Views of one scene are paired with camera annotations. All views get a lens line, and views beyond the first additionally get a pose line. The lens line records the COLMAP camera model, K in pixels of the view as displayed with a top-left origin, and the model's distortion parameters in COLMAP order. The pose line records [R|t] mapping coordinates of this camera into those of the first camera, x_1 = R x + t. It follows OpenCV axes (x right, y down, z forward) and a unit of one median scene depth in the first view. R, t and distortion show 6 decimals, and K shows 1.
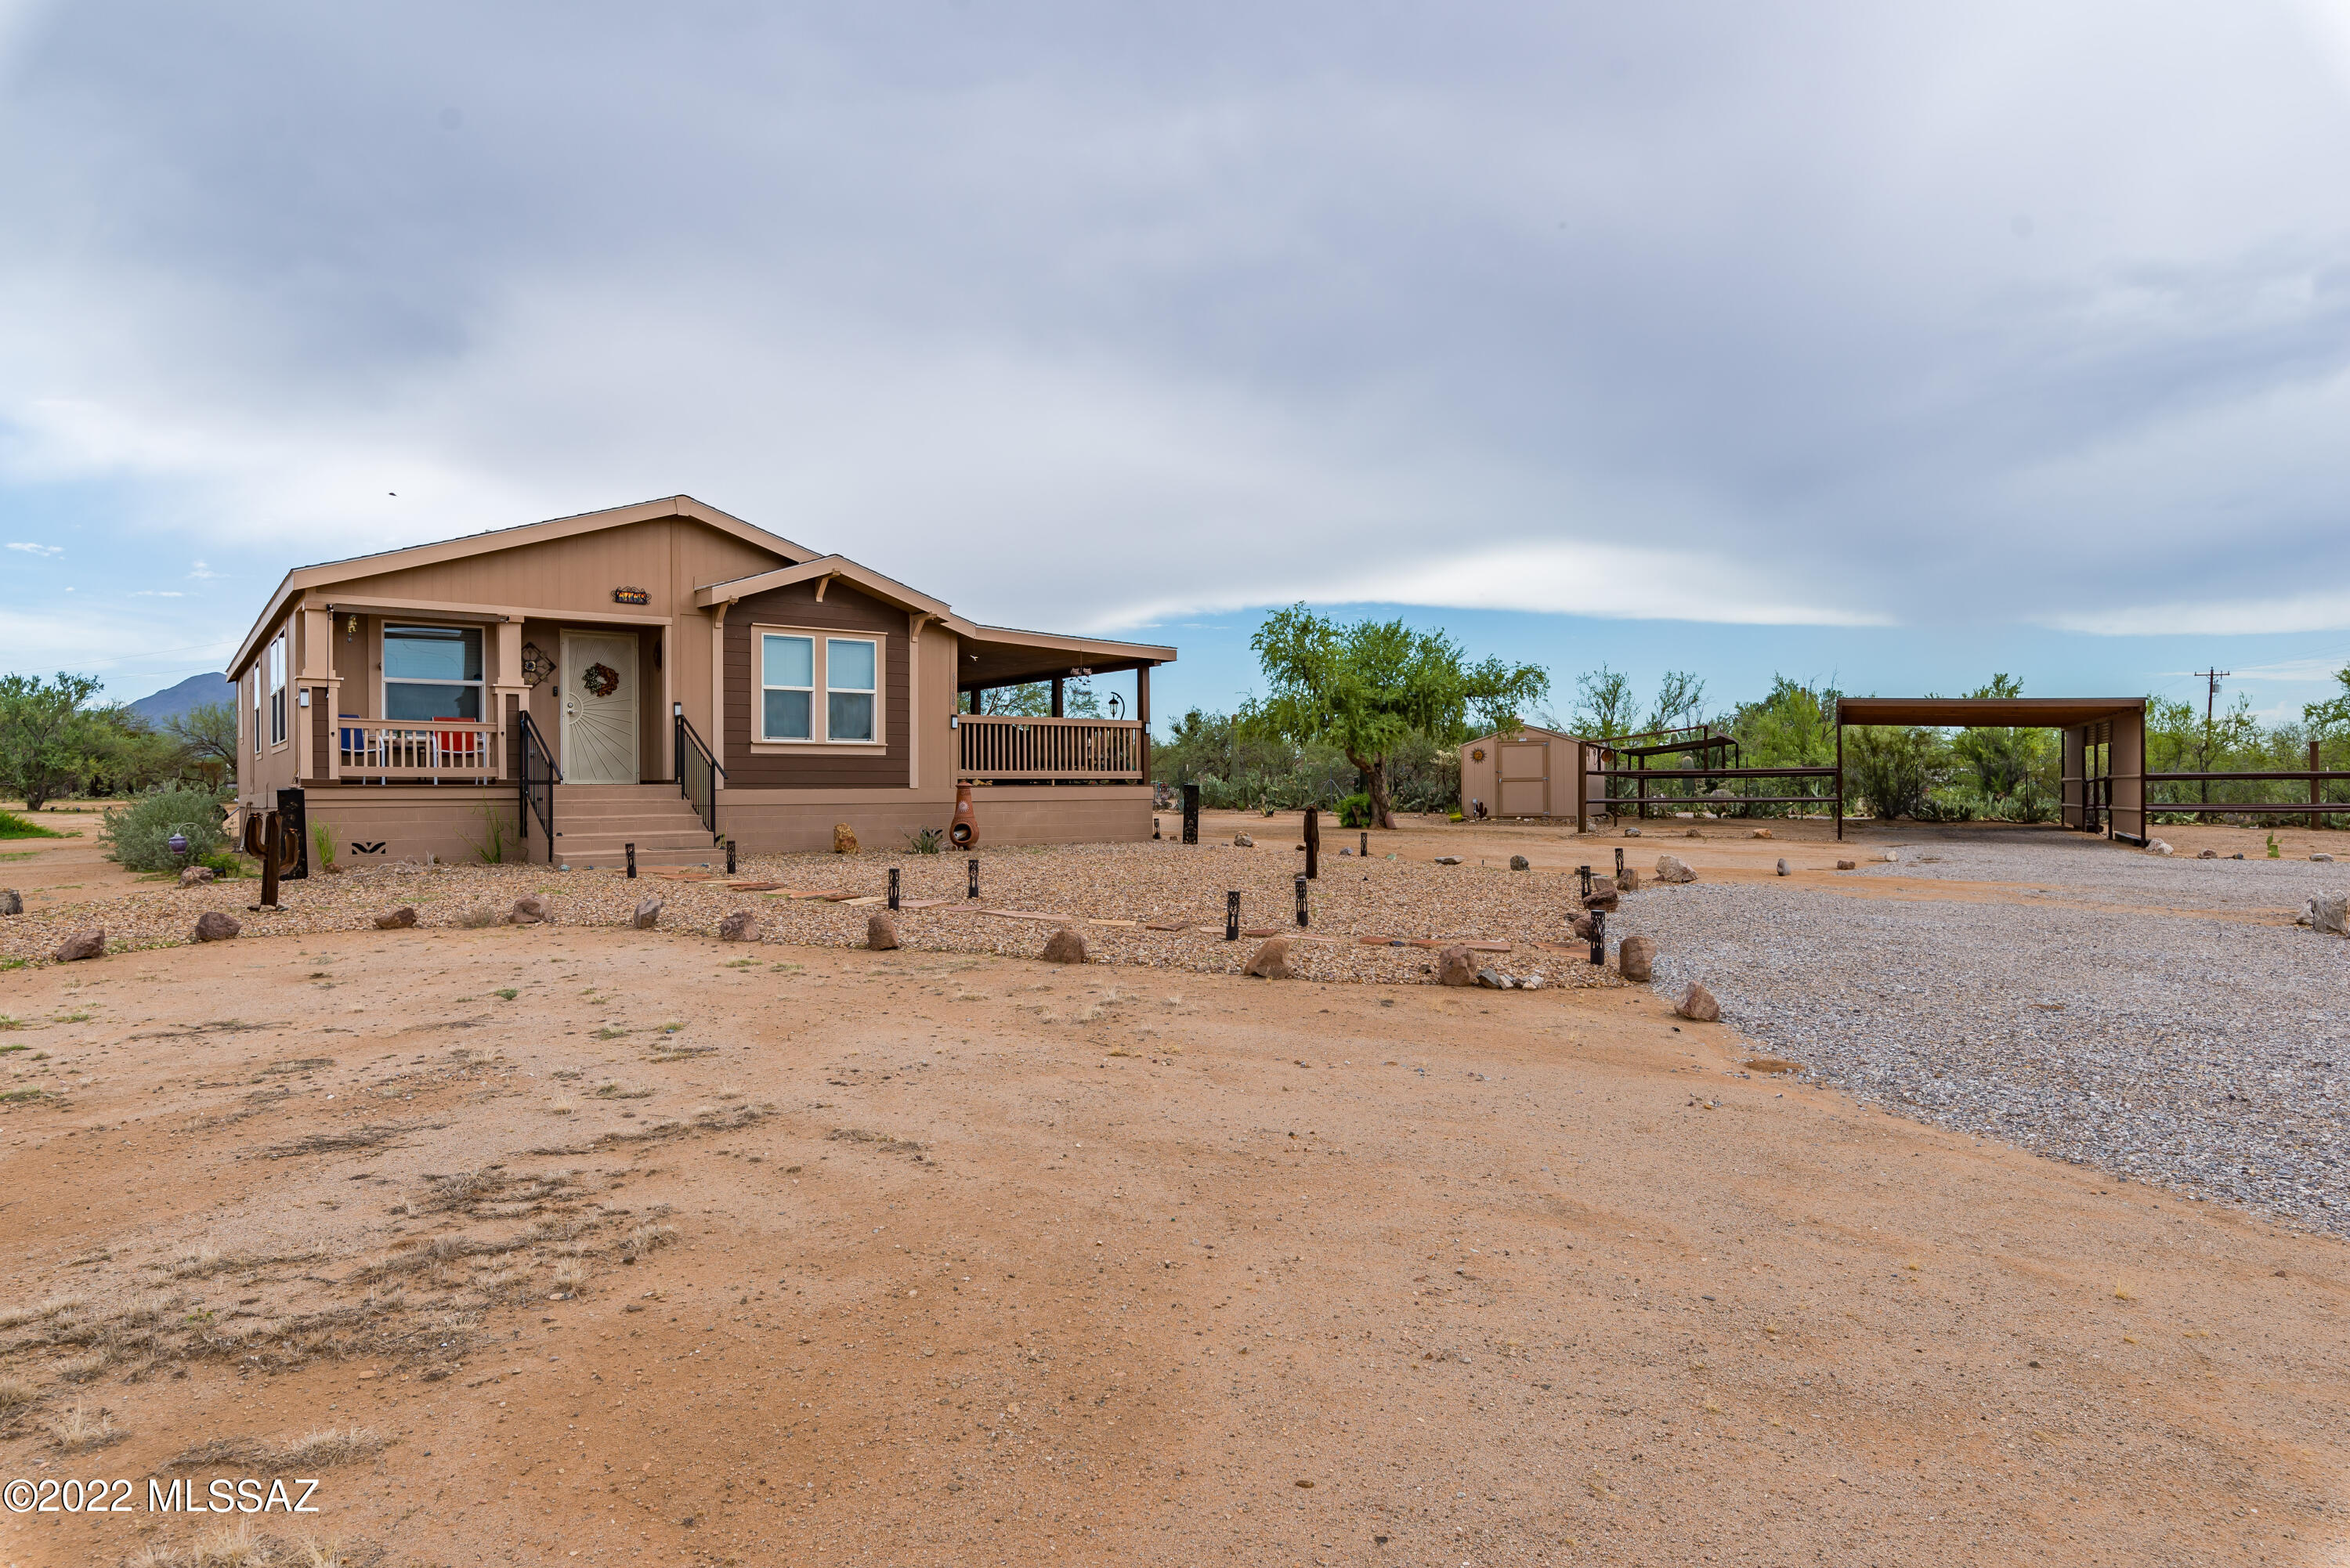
lens RADIAL K [[1403.7, 0, 1175.5], [0, 1403.7, 790.9], [0, 0, 1]] dist [0.004214, -0.002112]
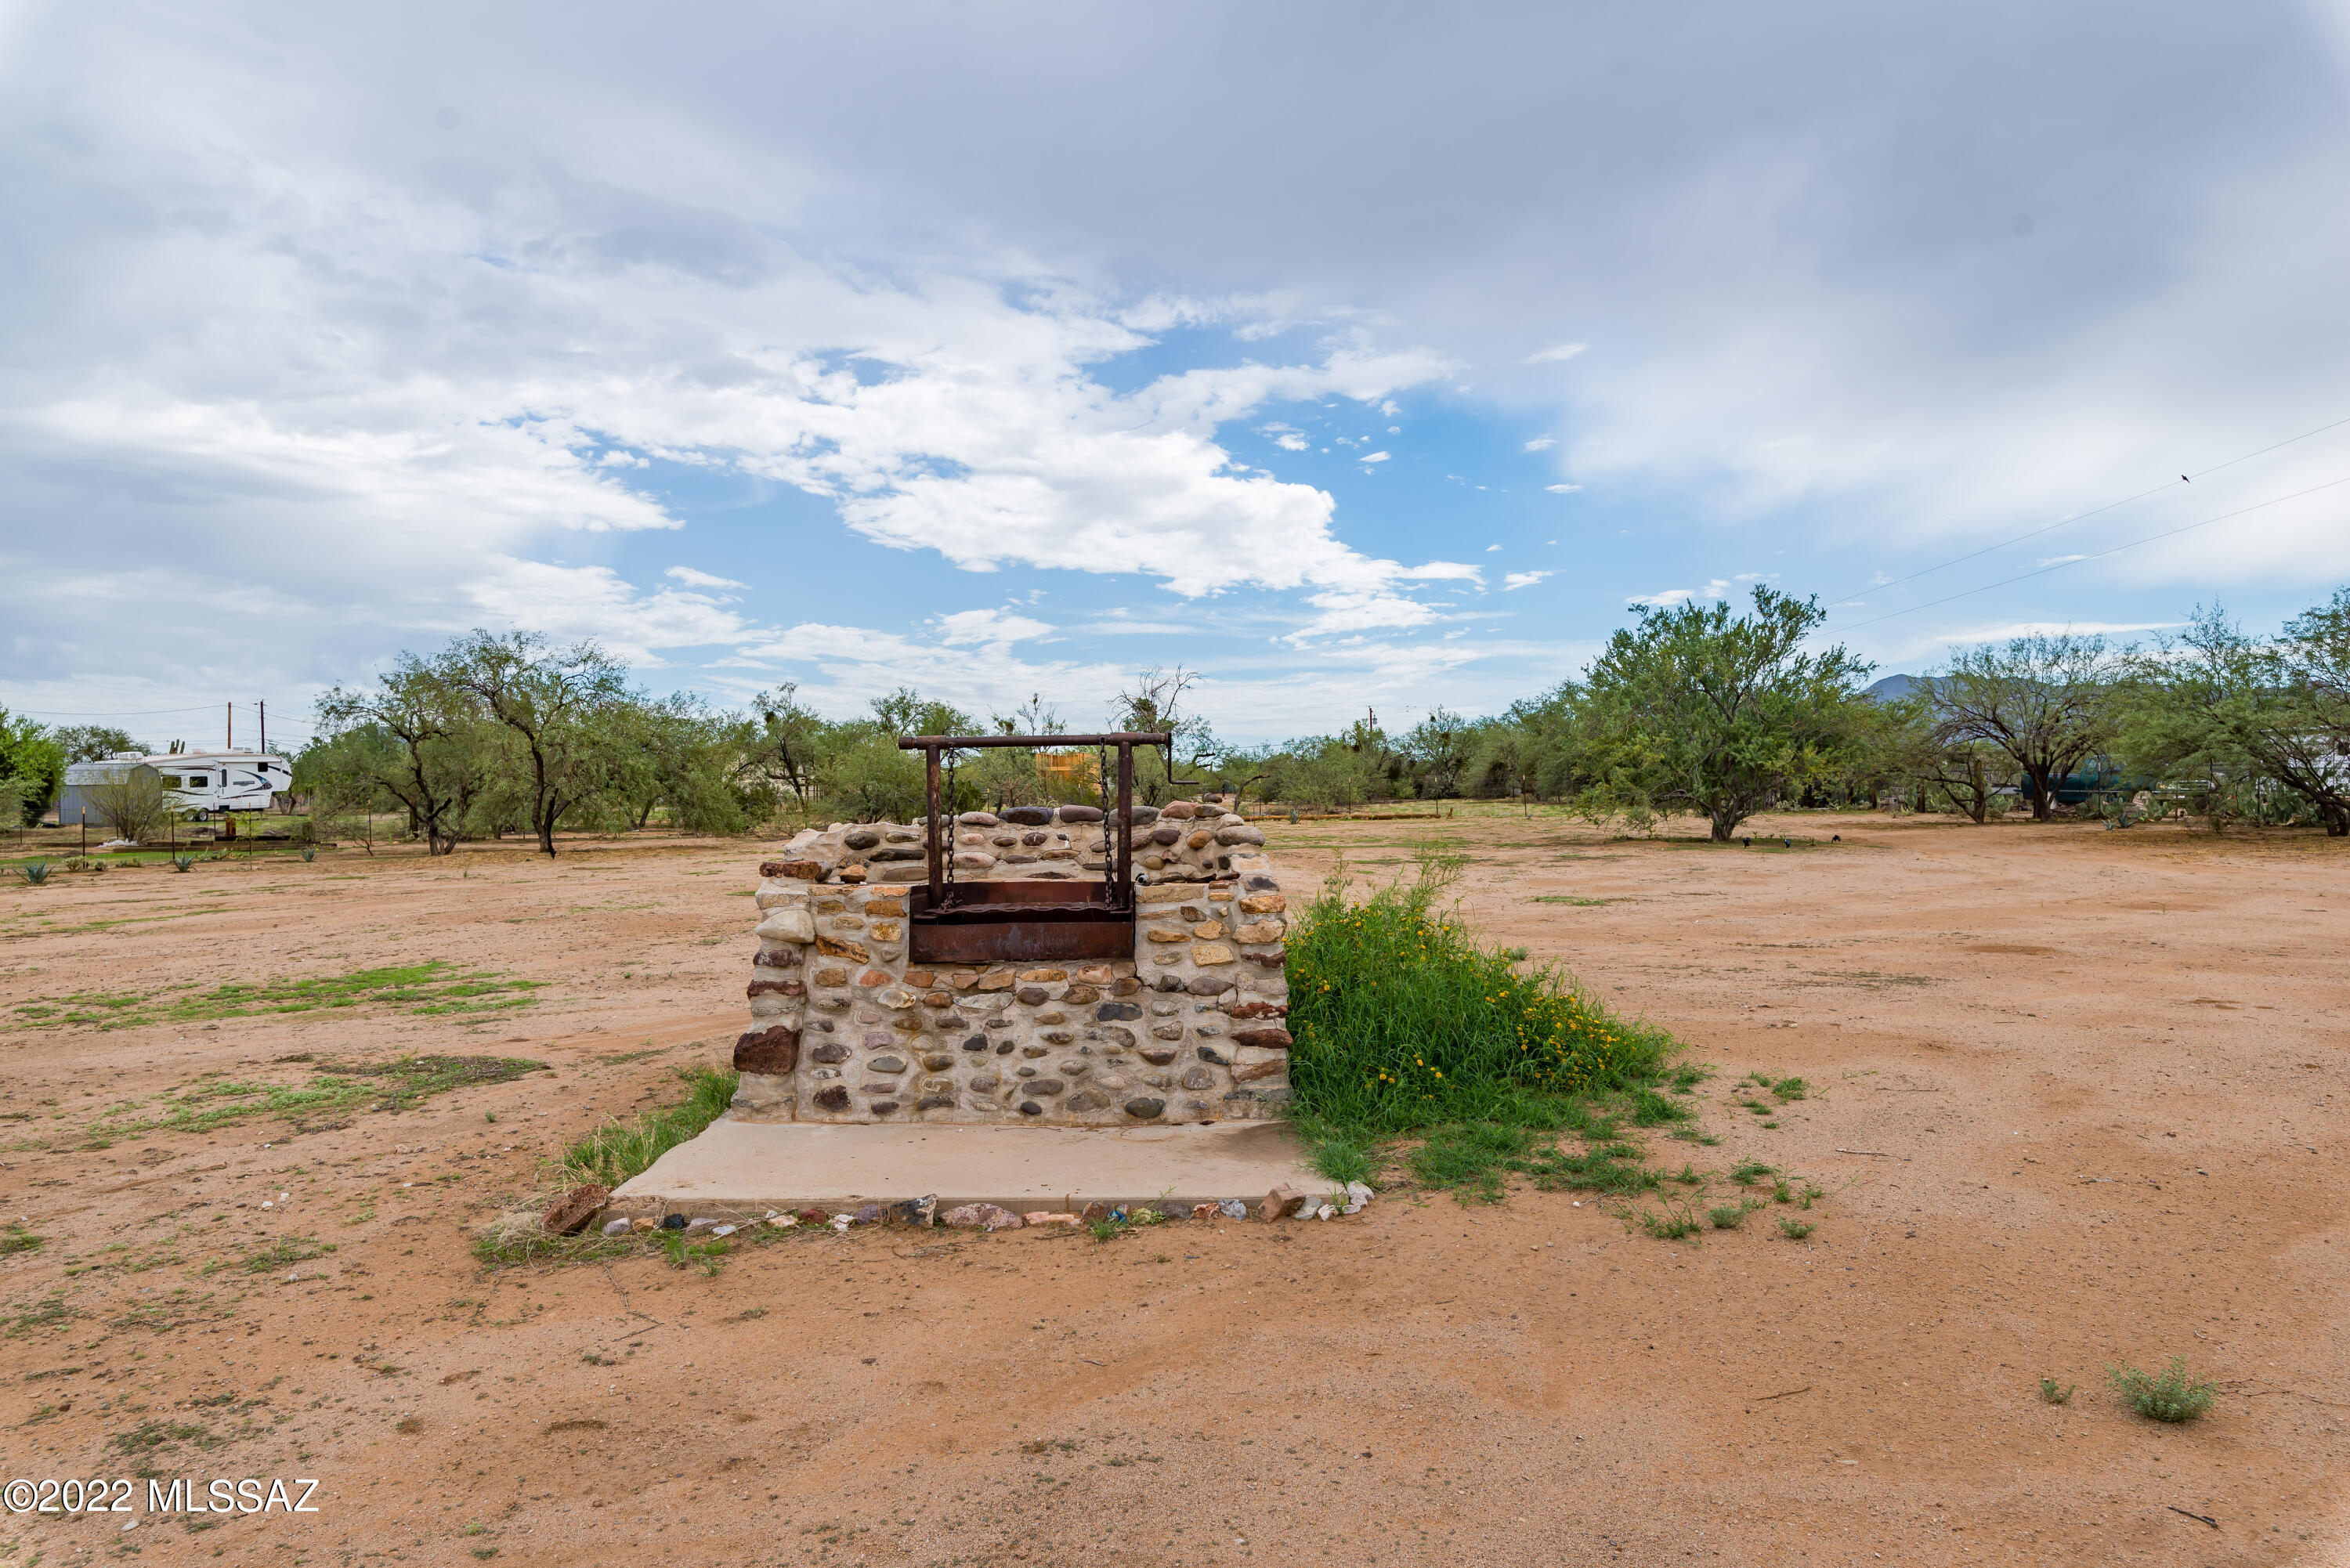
lens RADIAL K [[1491.8, 0, 1176.8], [0, 1491.8, 790.6], [0, 0, 1]] dist [-0.000601, -0.000099]
pose [[0.497619, -0.004029, -0.867386, -0.401309], [0.005402, 0.999984, -0.001545, -0.006635], [0.867379, -0.003917, 0.497633, 0.513108]]
